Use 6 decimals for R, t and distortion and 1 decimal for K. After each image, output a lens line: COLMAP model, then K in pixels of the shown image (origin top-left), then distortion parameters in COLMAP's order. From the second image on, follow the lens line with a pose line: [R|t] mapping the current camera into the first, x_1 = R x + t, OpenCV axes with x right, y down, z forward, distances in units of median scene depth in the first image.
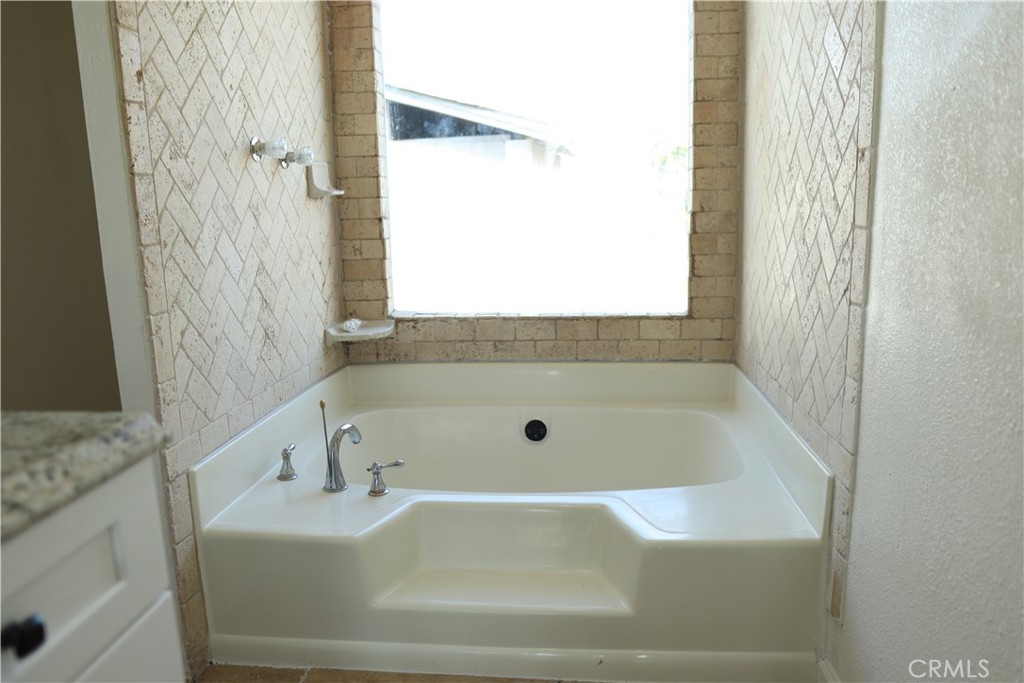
lens RADIAL K [[760.0, 0, 516.0], [0, 760.0, 342.9], [0, 0, 1]] dist [-0.085621, 0.000476]
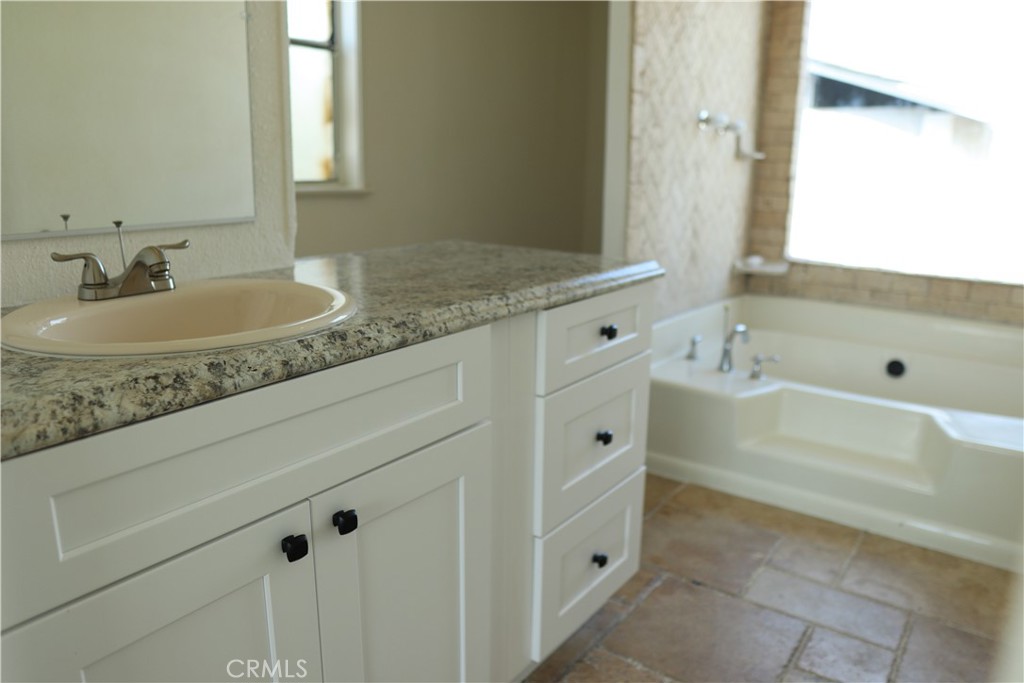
lens RADIAL K [[760.0, 0, 512.3], [0, 760.0, 343.2], [0, 0, 1]] dist [-0.085621, 0.000476]
pose [[0.862452, 0.160025, -0.480176, 0.083028], [-0.134276, 0.987049, 0.087772, 0.076650], [0.488003, -0.011223, 0.872770, -0.410749]]
